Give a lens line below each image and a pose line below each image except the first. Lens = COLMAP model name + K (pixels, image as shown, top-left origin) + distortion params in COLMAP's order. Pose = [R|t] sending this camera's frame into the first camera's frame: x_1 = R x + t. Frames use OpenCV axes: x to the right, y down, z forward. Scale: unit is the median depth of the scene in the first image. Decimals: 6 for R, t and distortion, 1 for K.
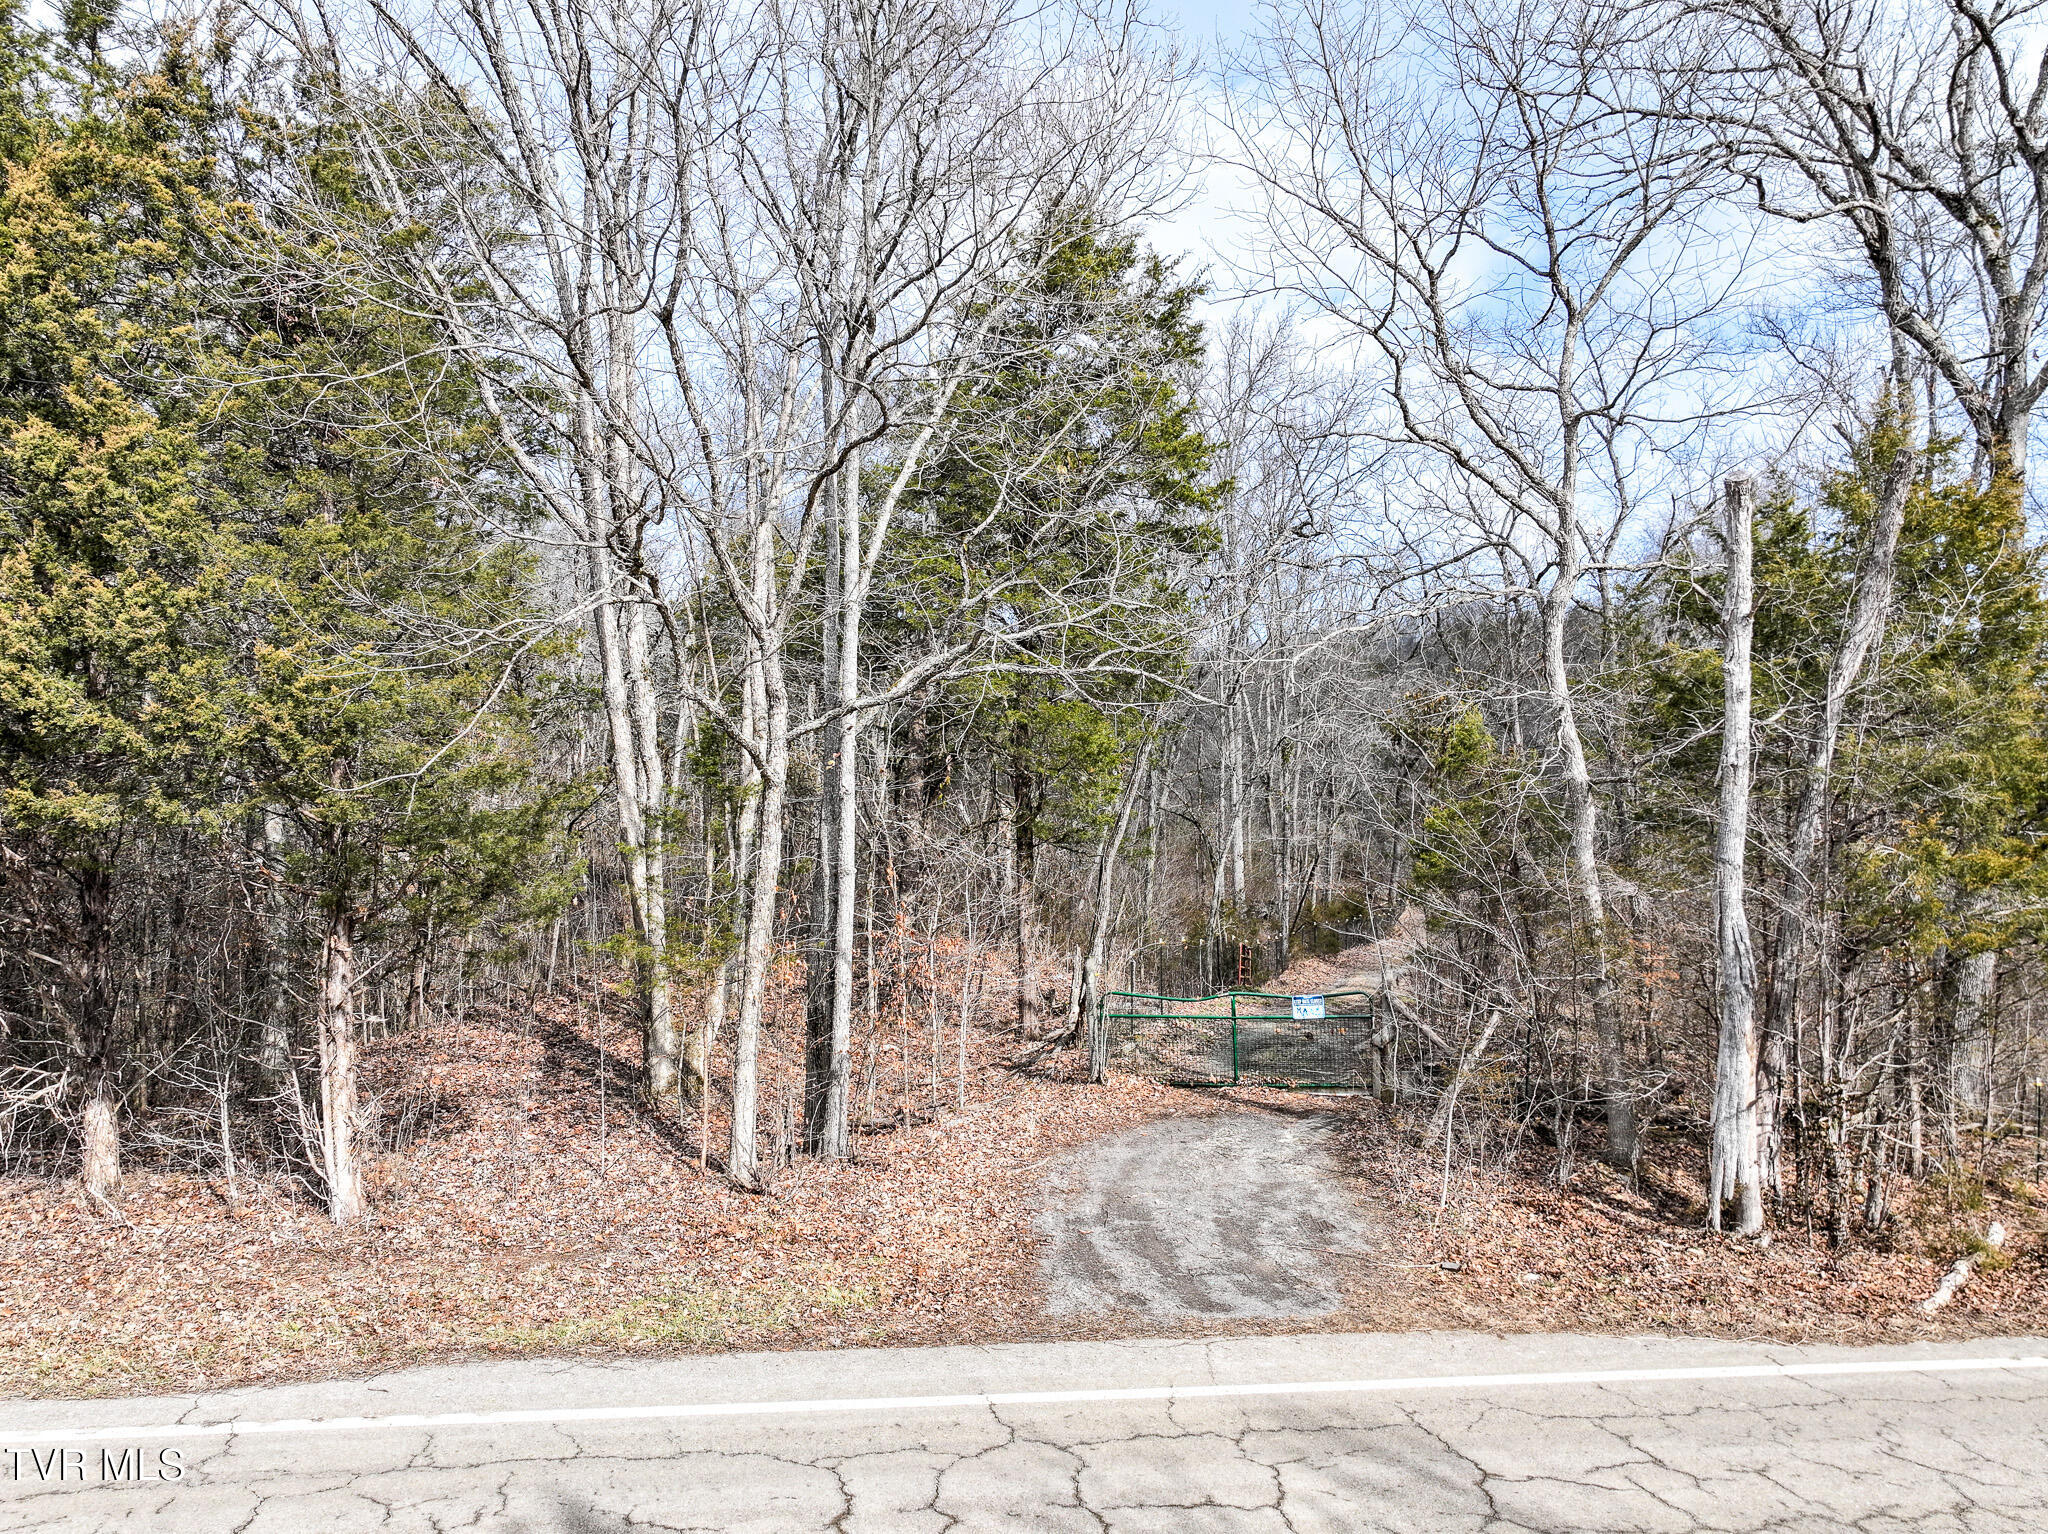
lens RADIAL K [[1424.3, 0, 1022.6], [0, 1424.3, 767.2], [0, 0, 1]] dist [-0.002955, 0.001752]
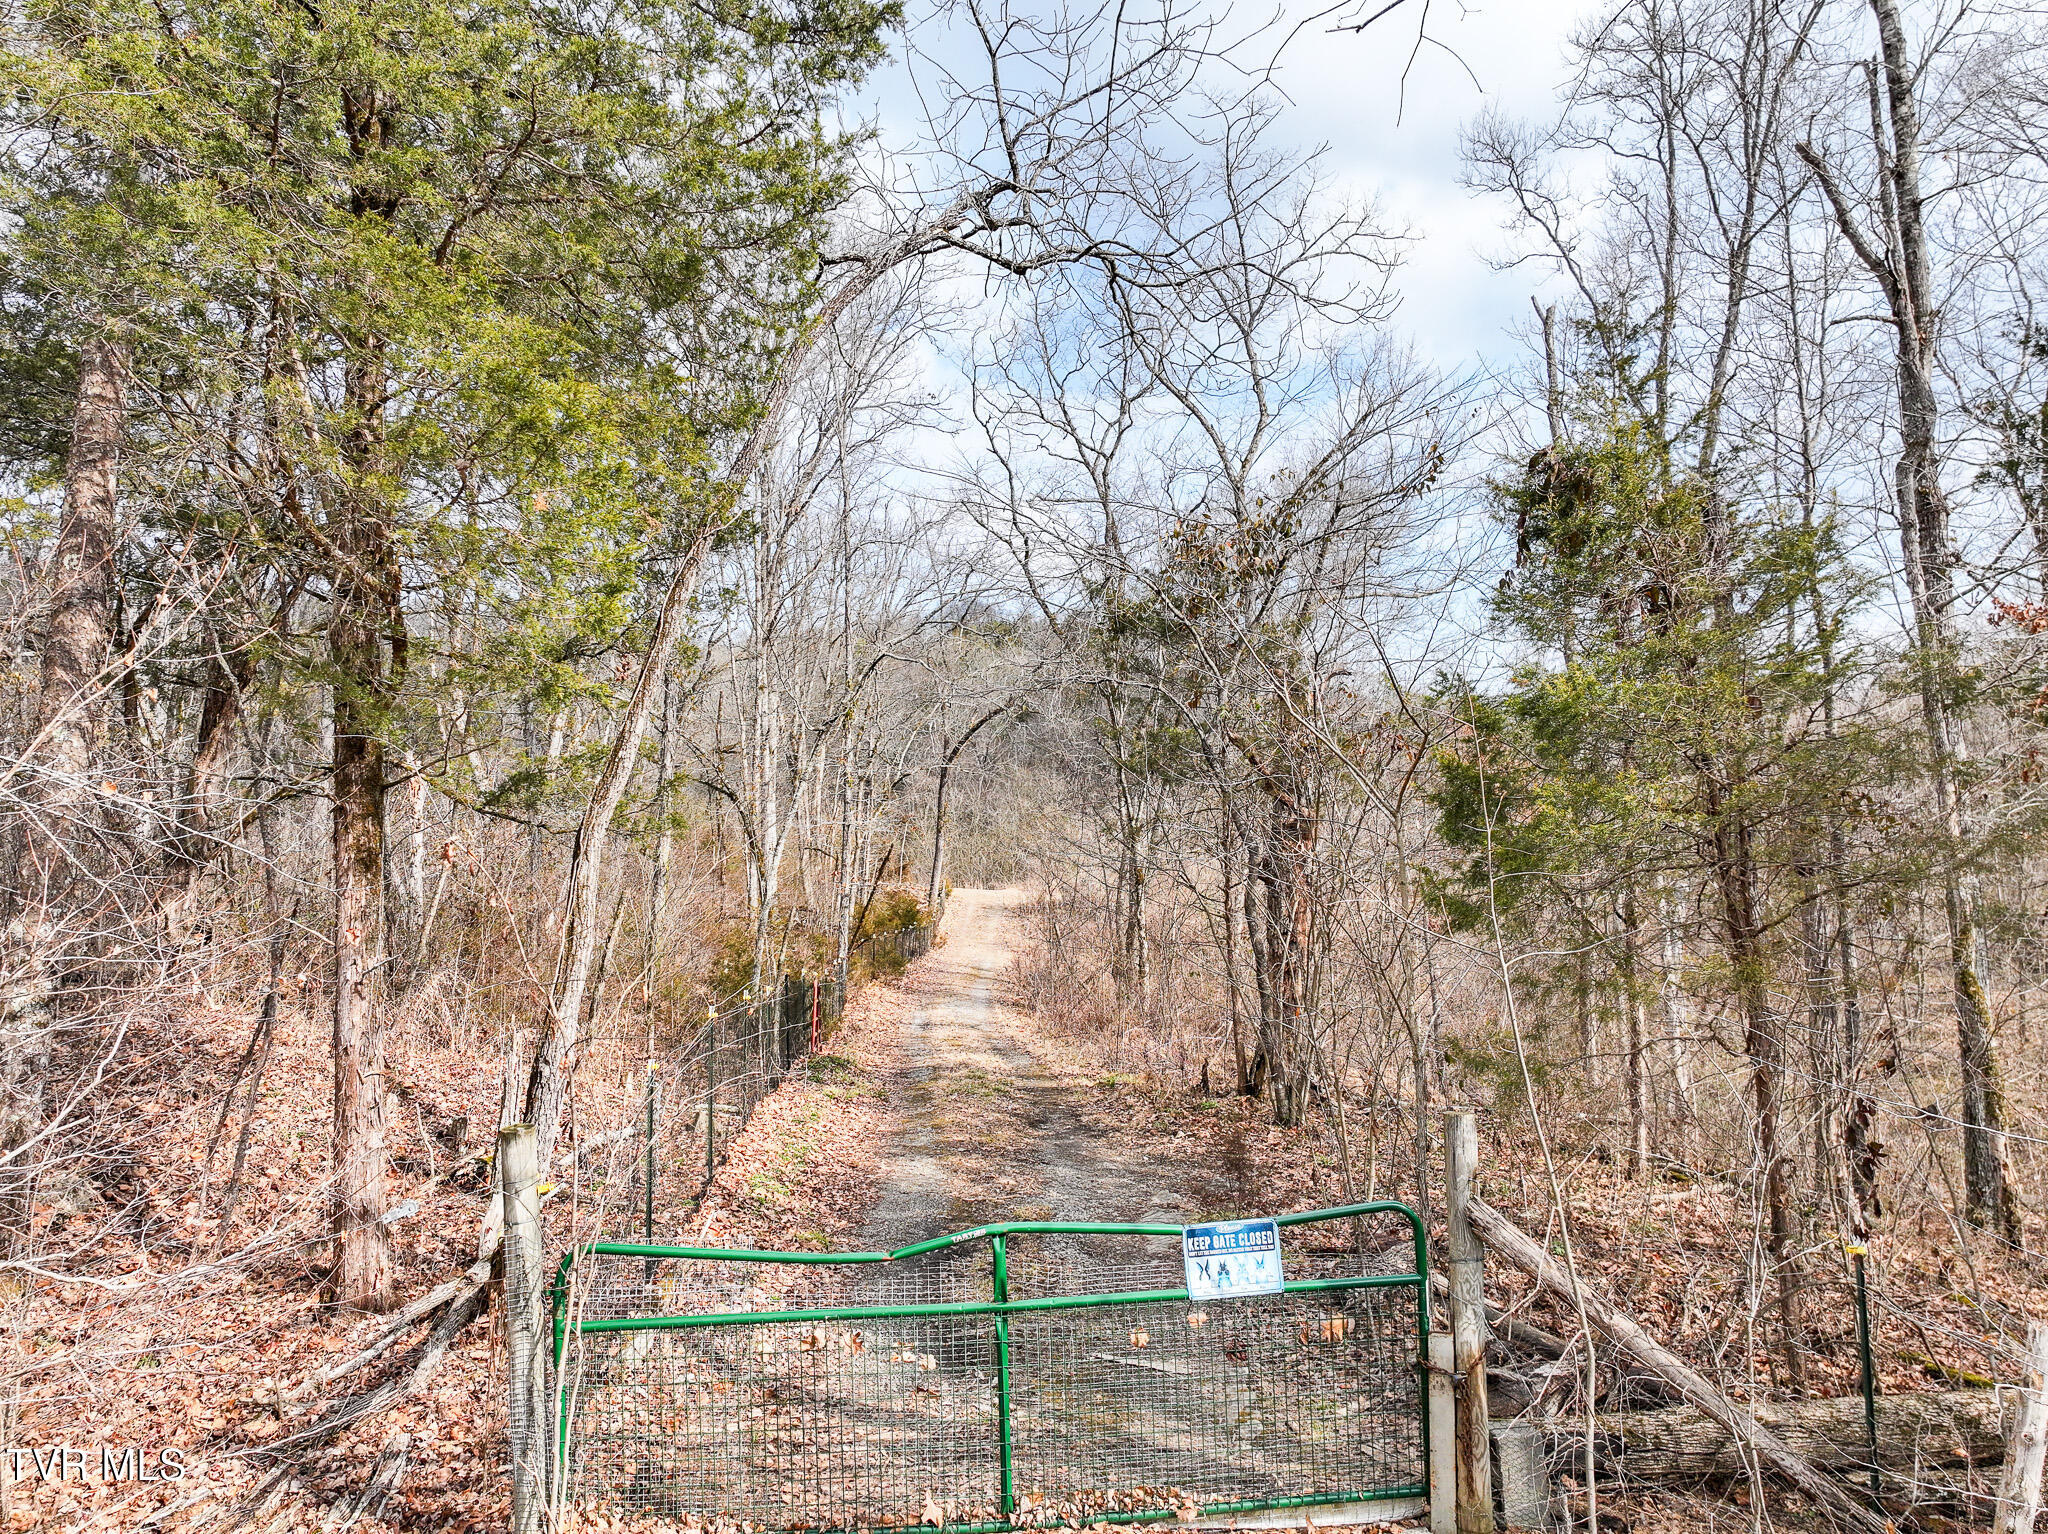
lens RADIAL K [[1424.3, 0, 1025.3], [0, 1424.3, 764.0], [0, 0, 1]] dist [-0.002955, 0.001752]
pose [[0.938030, 0.016888, 0.346144, 0.031869], [-0.015479, 0.999857, -0.006836, 0.043782], [-0.346210, 0.001055, 0.938157, 0.522228]]
